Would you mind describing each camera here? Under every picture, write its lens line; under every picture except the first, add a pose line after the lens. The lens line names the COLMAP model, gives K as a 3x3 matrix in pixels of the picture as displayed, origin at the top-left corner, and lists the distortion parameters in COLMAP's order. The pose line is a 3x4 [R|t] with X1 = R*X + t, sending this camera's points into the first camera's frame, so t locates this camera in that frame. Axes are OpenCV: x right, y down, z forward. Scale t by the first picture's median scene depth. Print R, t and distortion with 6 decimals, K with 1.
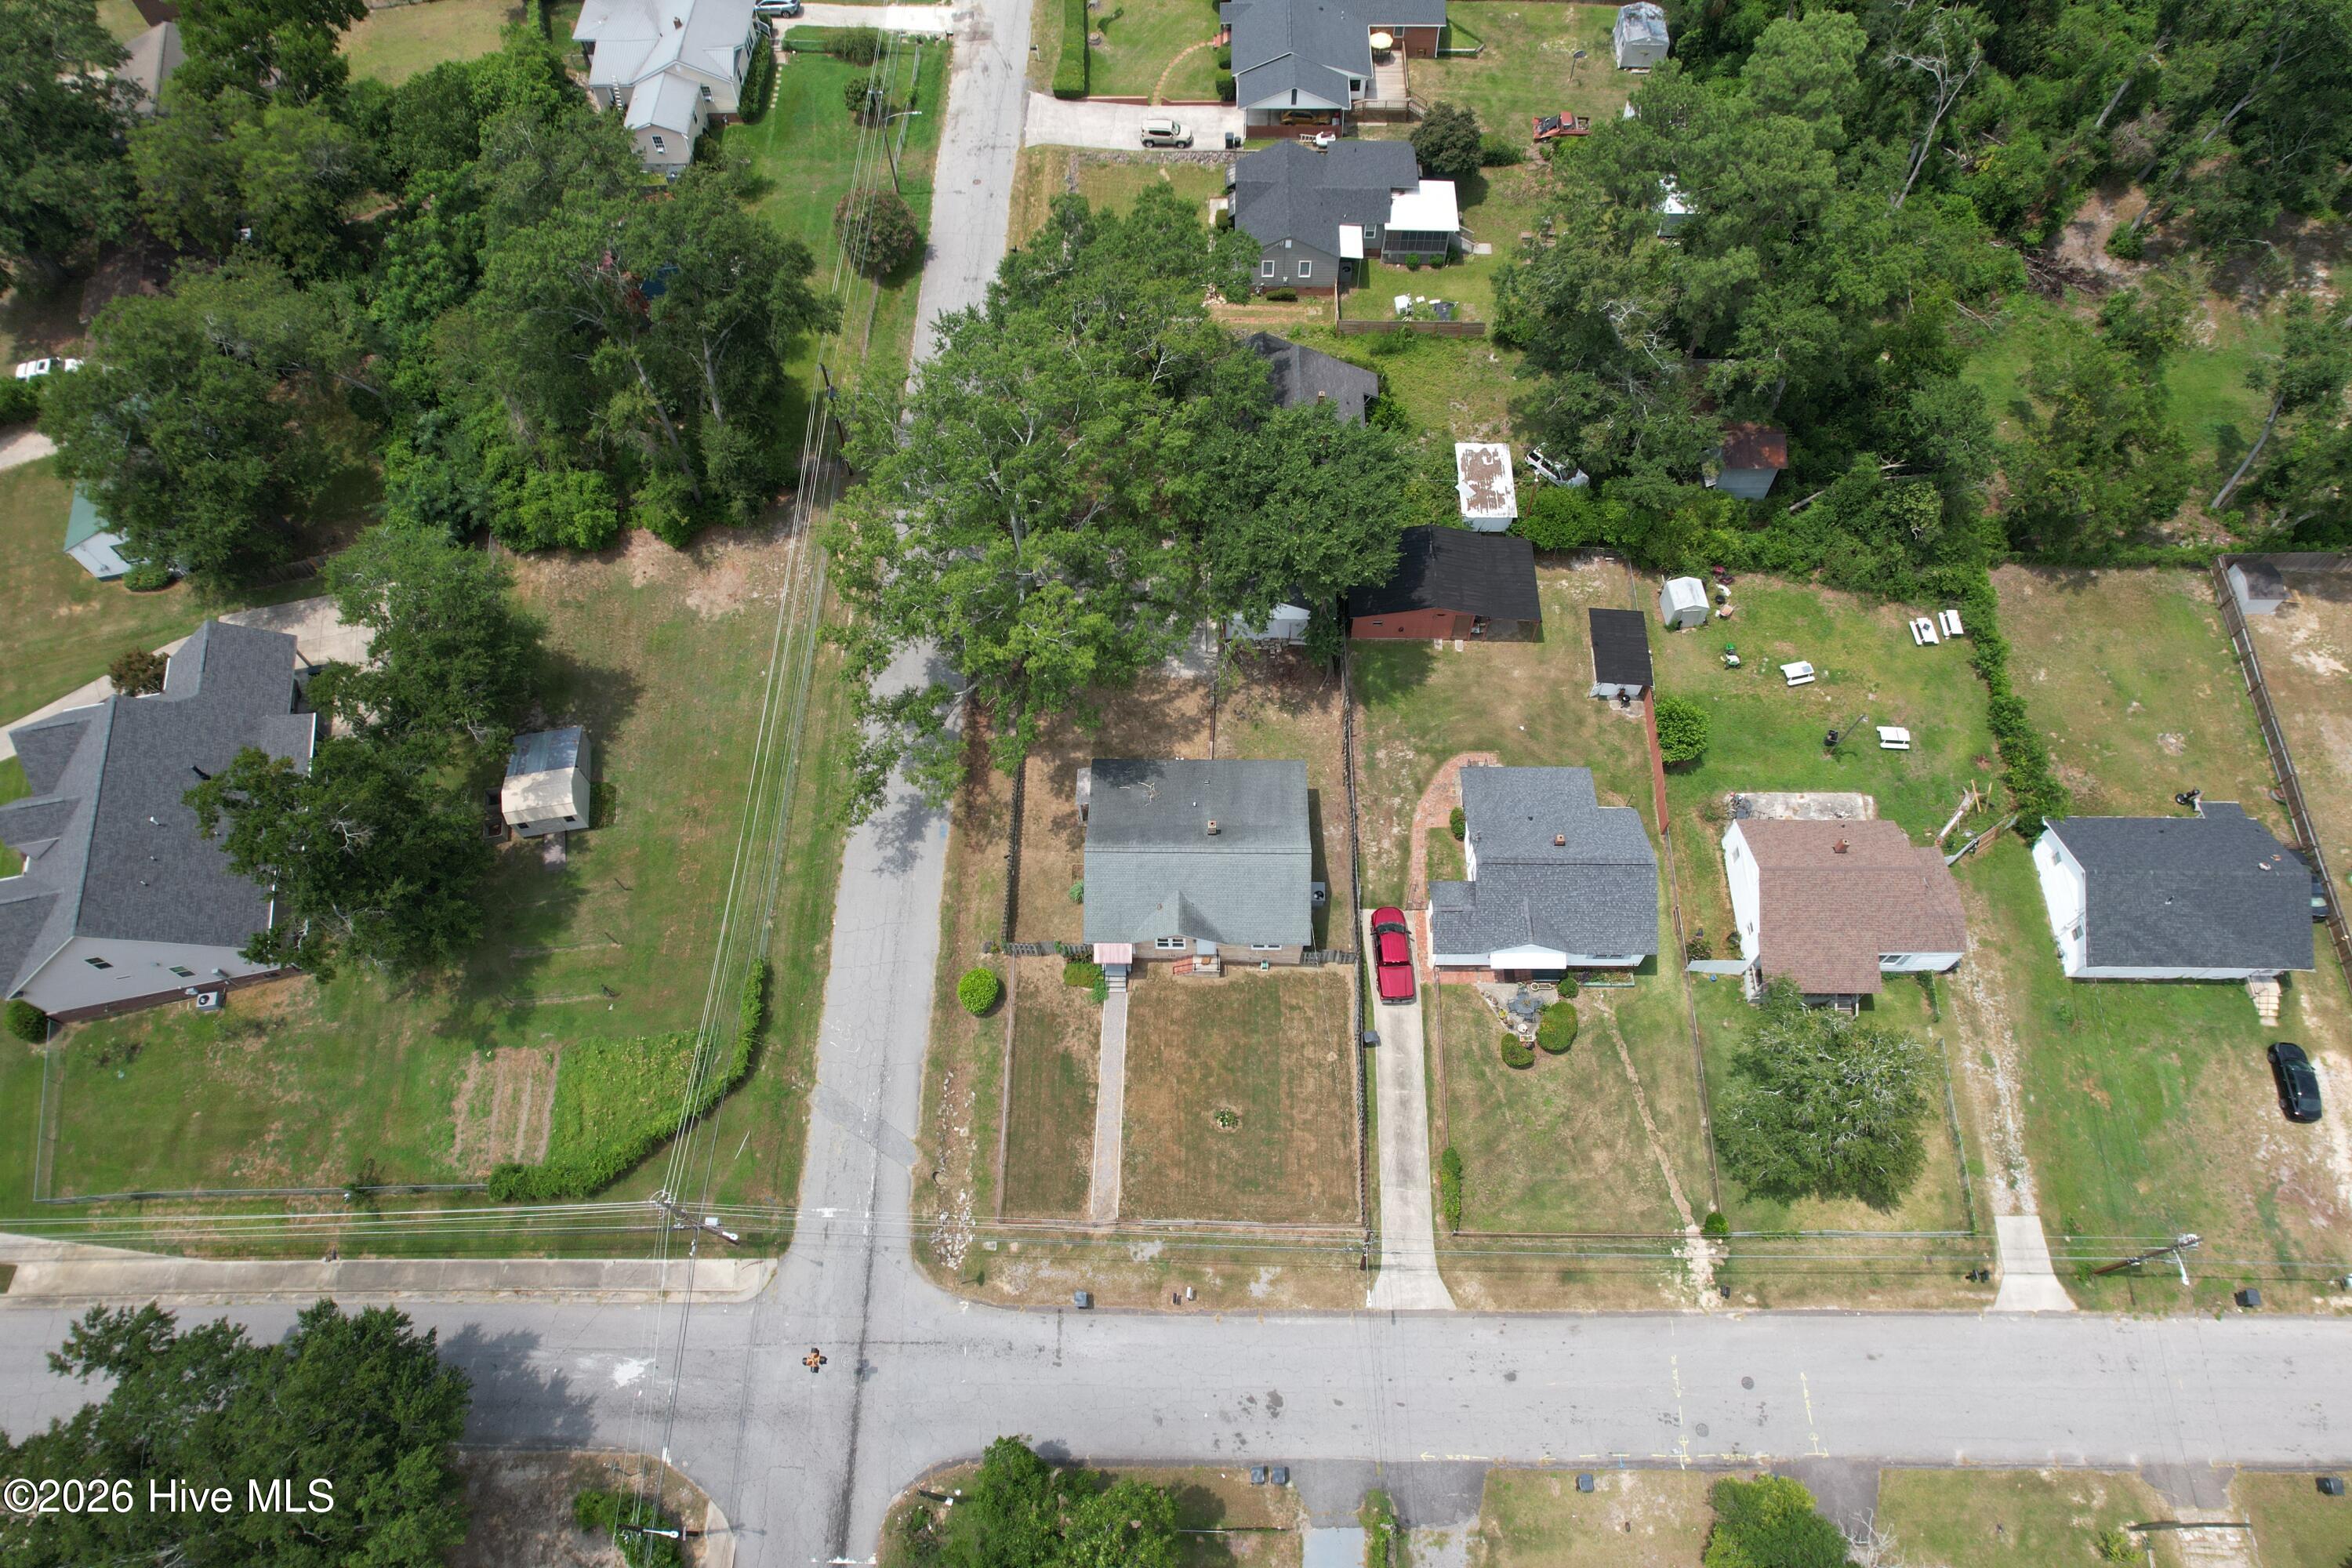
lens RADIAL K [[1504.0, 0, 1176.0], [0, 1504.0, 784.0], [0, 0, 1]] dist [-0.059114, 0.001320]
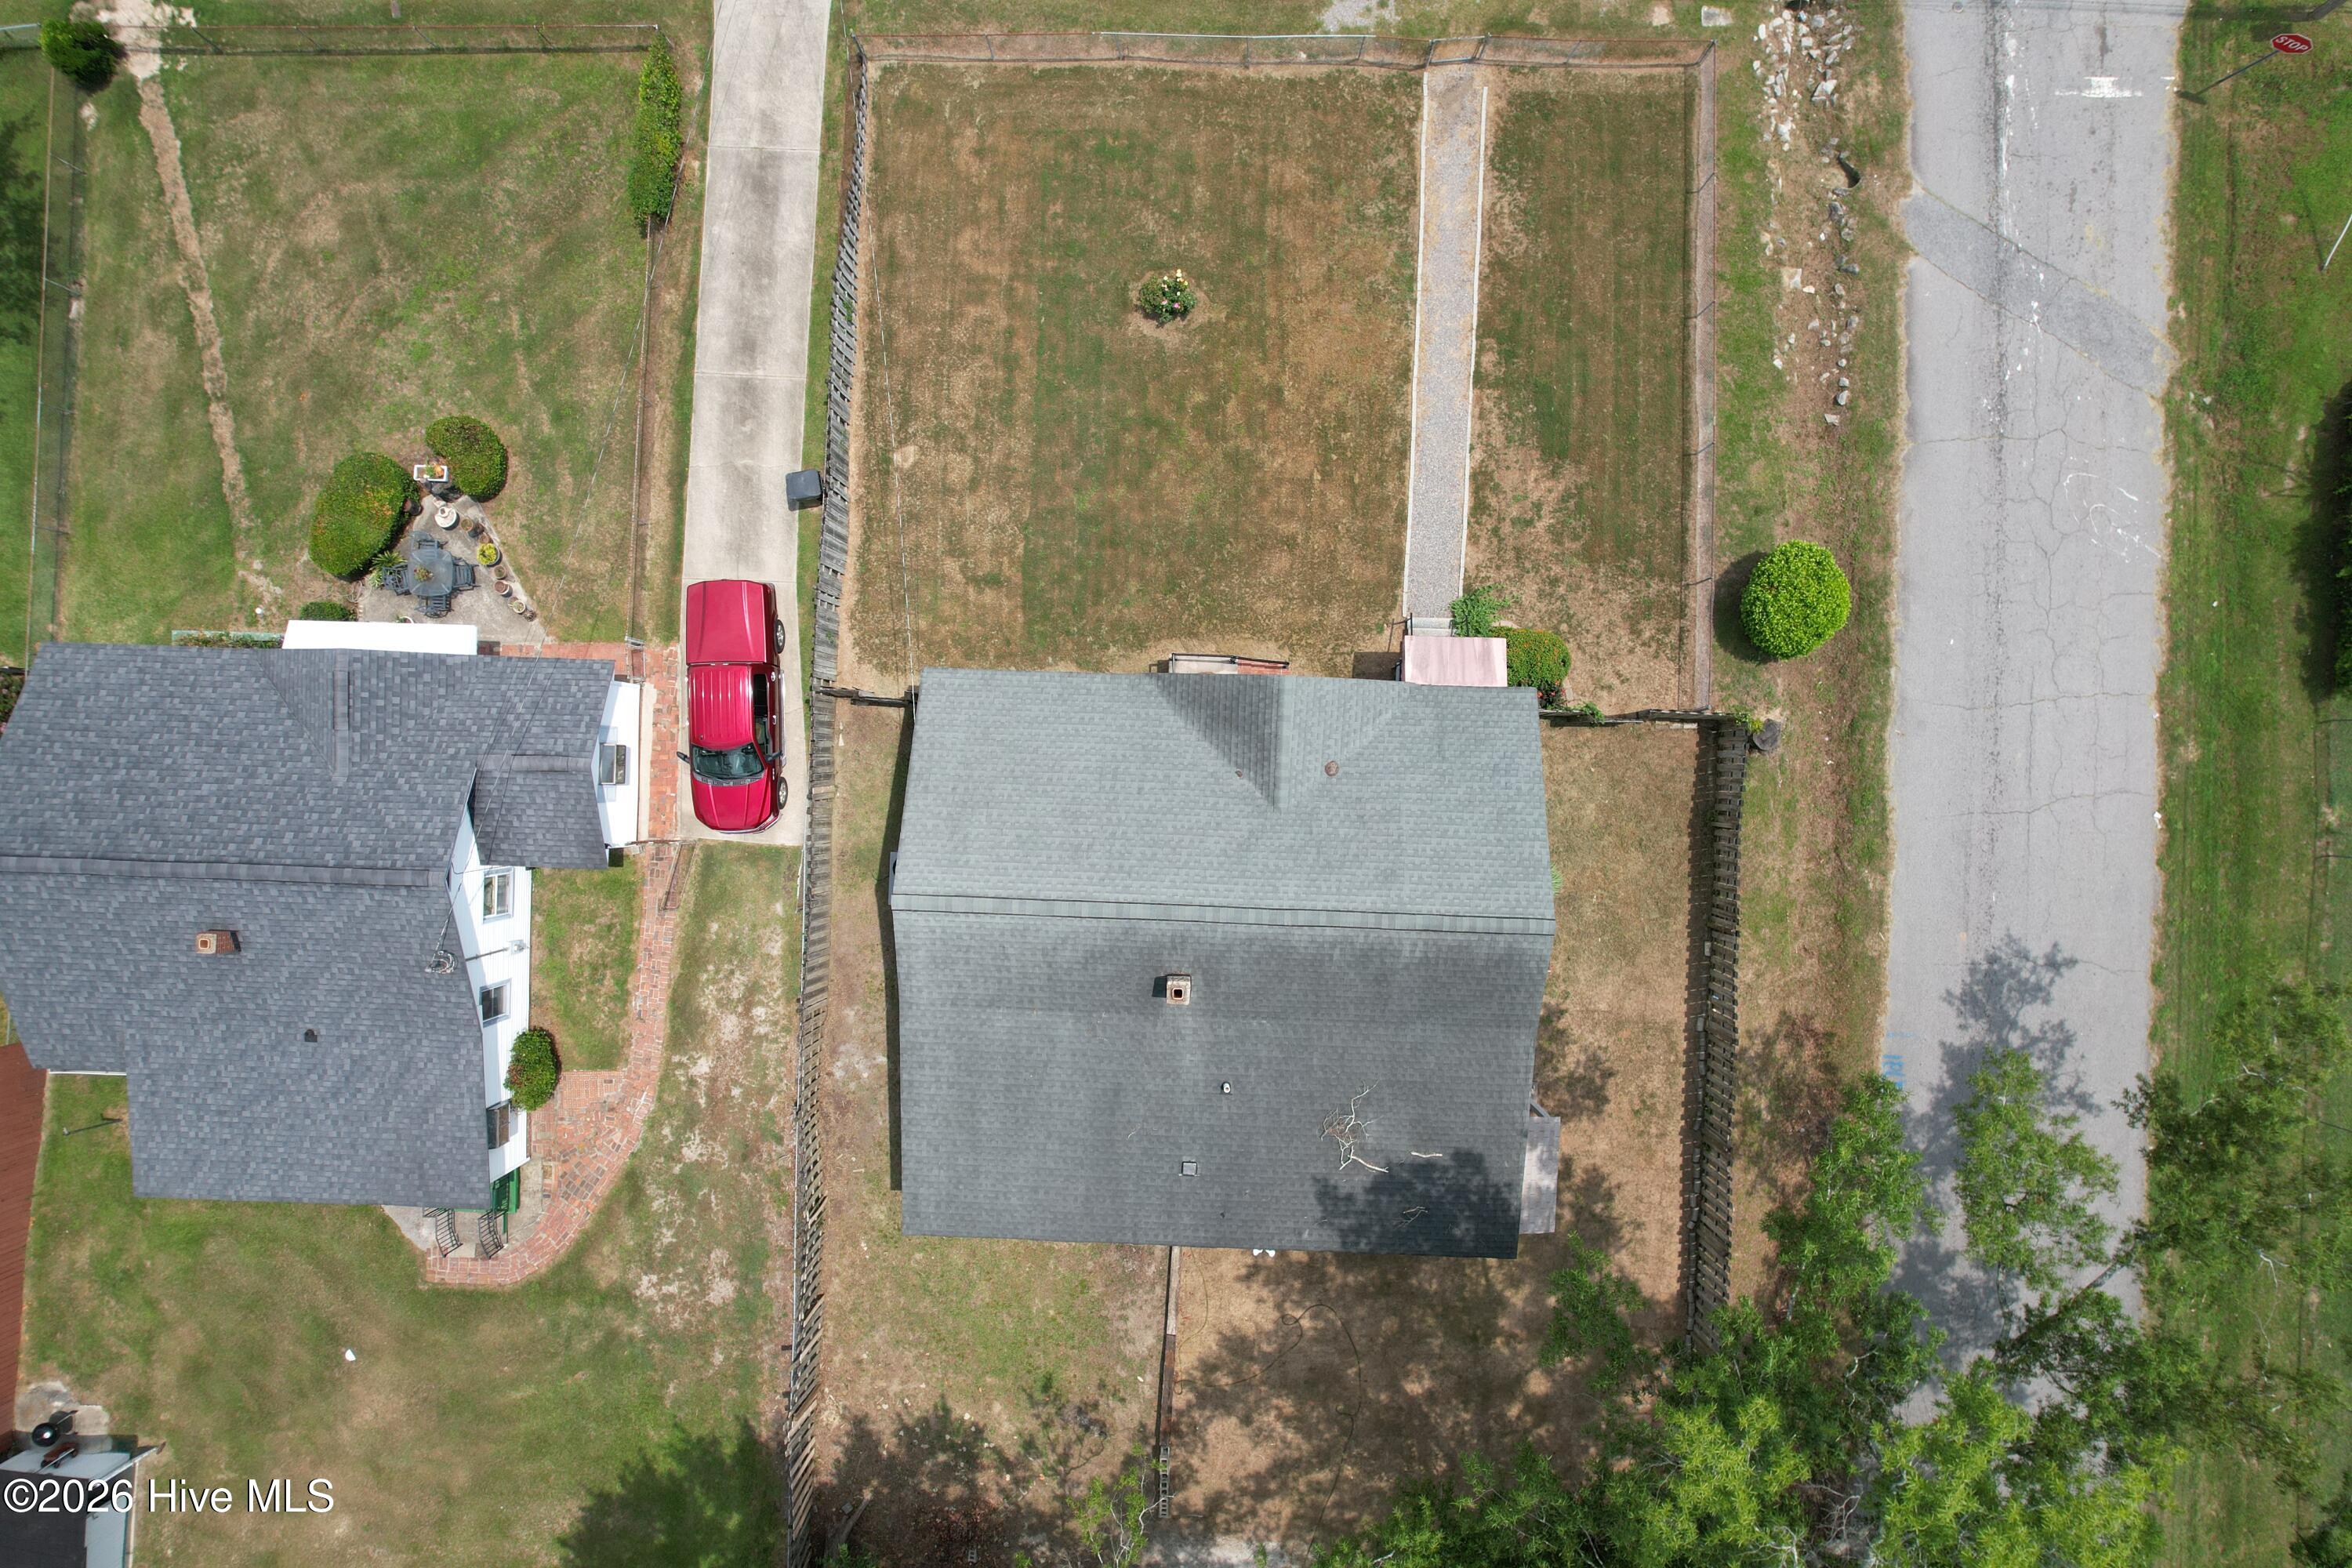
lens RADIAL K [[1514.8, 0, 1181.0], [0, 1514.8, 787.9], [0, 0, 1]] dist [-0.094982, 0.090415]
pose [[-0.999443, -0.018781, 0.027578, 0.014859], [0.029706, -0.877218, 0.479173, -0.093957], [0.015193, 0.479725, 0.877287, 0.676499]]
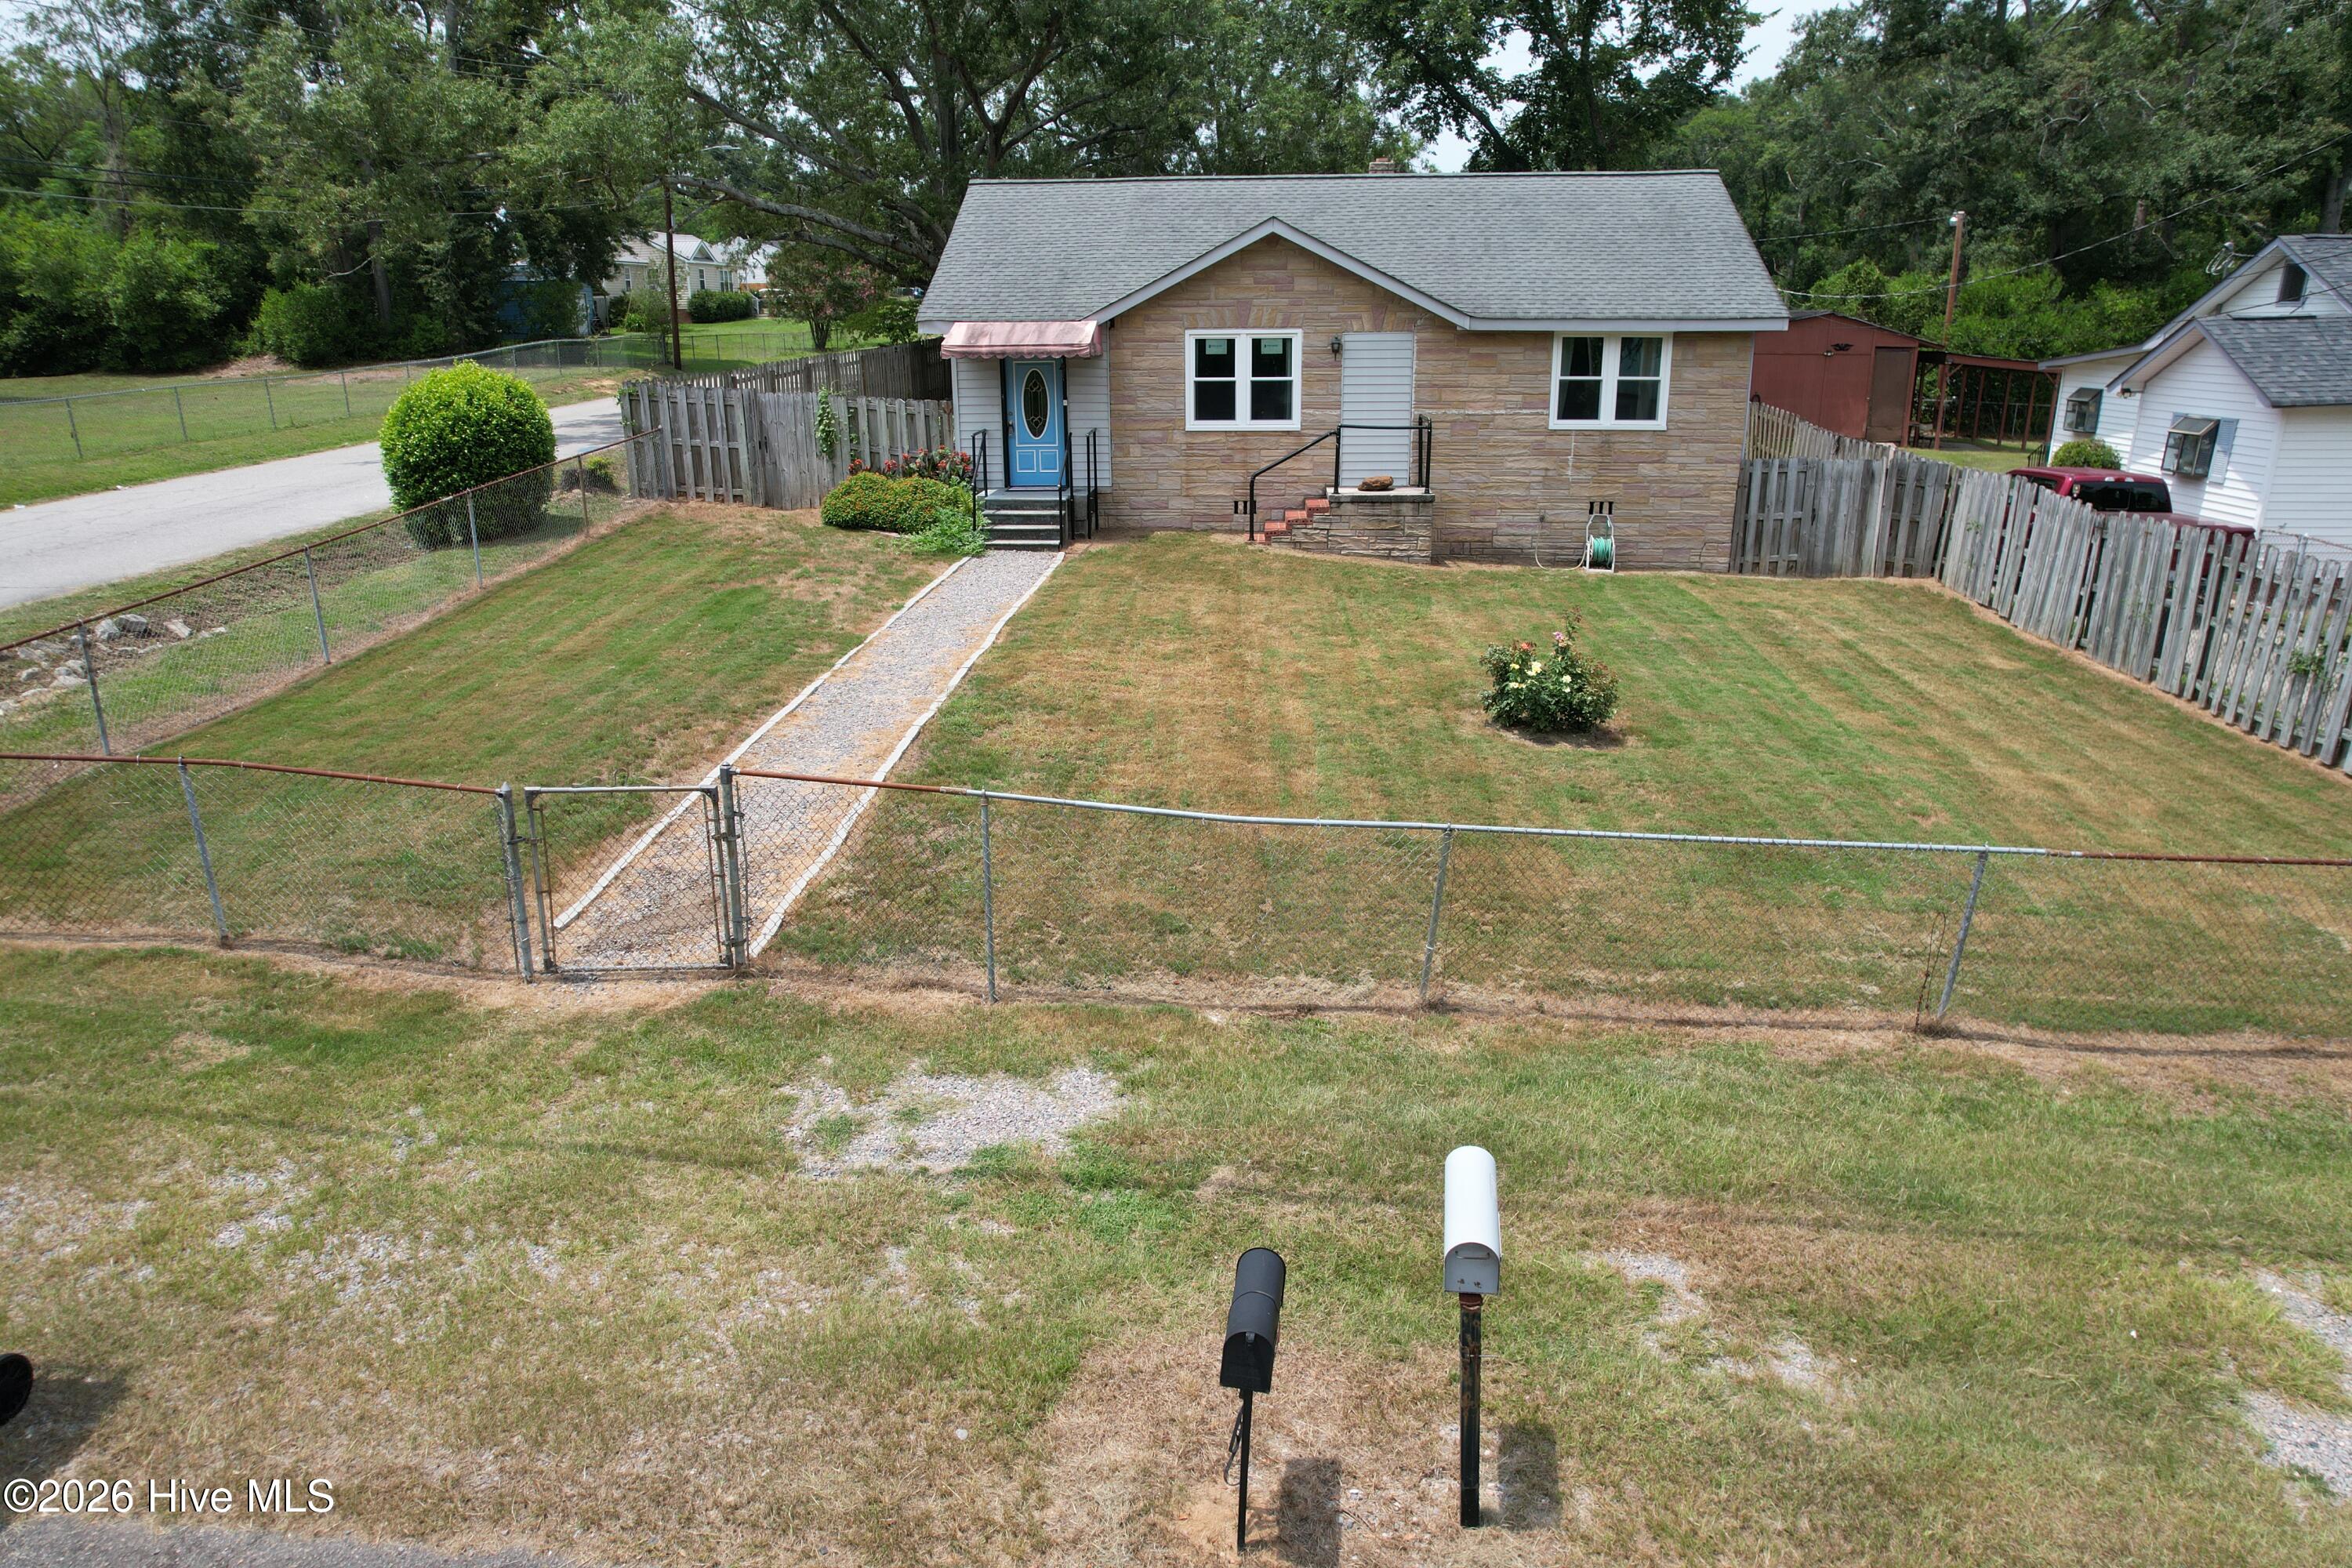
lens RADIAL K [[1514.8, 0, 1181.0], [0, 1514.8, 787.9], [0, 0, 1]] dist [-0.094982, 0.090415]
pose [[0.998779, 0.022174, -0.044137, -0.001344], [-0.046364, 0.729037, -0.682902, 0.338079], [0.017034, 0.684115, 0.729176, 0.852852]]
